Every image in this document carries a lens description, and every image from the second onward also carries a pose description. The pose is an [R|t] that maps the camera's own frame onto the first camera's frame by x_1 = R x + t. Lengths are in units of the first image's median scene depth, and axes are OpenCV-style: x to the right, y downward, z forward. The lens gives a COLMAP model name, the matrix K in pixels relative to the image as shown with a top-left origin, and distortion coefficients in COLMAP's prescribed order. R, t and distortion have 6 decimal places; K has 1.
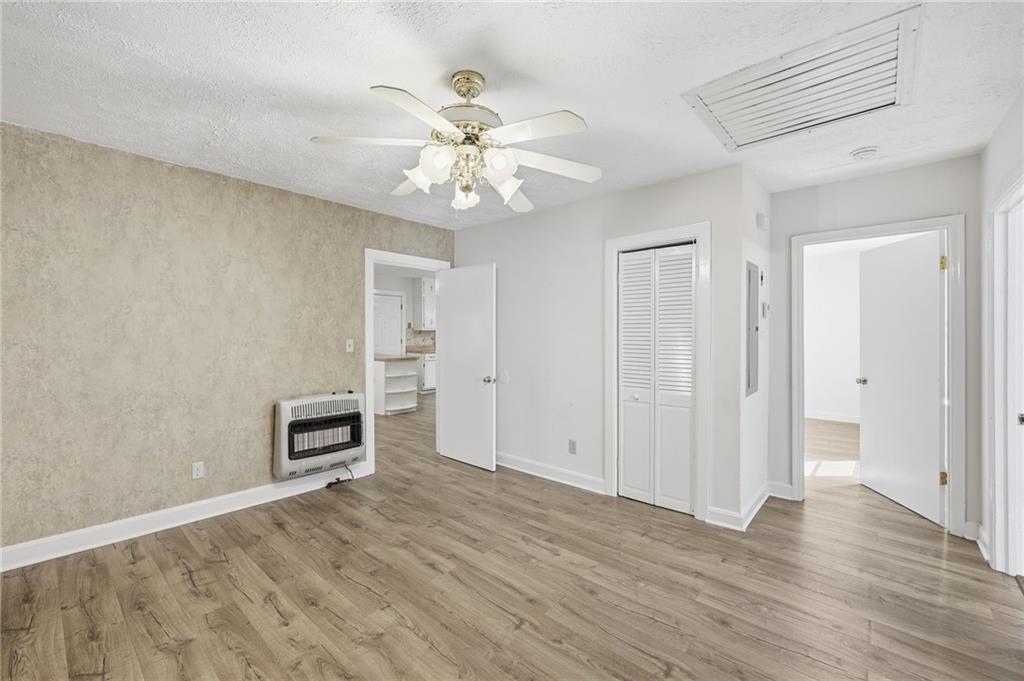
lens RADIAL K [[419.7, 0, 510.6], [0, 419.7, 334.0], [0, 0, 1]] dist [-0.003148, -0.000151]
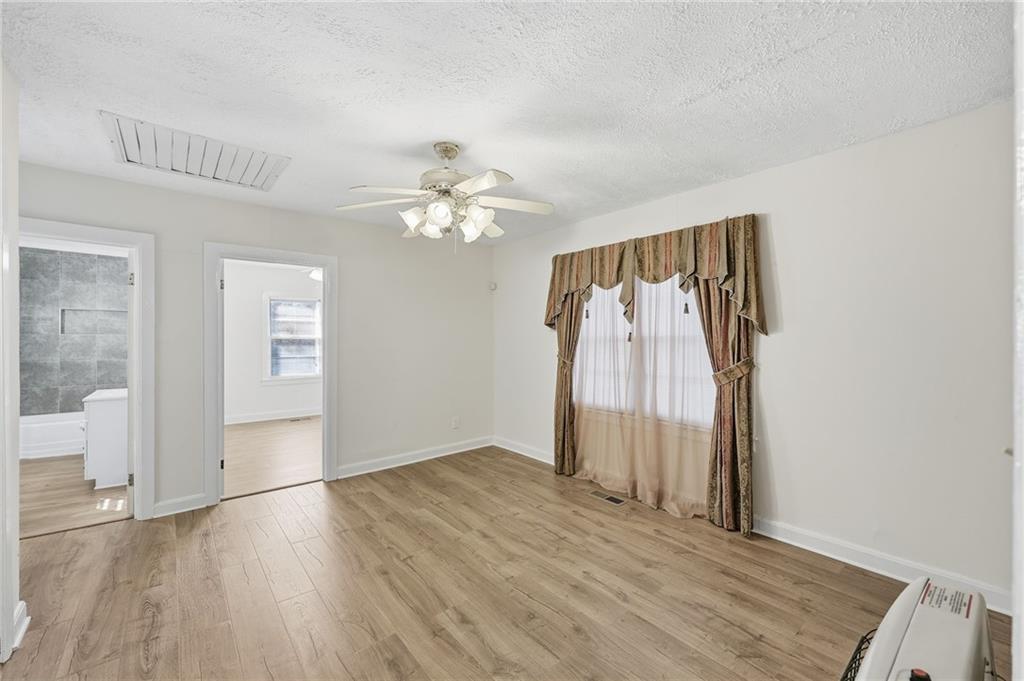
lens RADIAL K [[419.7, 0, 513.5], [0, 419.7, 340.7], [0, 0, 1]] dist [-0.003148, -0.000151]
pose [[-0.987520, -0.005718, 0.157391, -0.469280], [-0.004273, 0.999946, 0.009519, -0.007759], [-0.157437, 0.008728, -0.987490, 2.054179]]
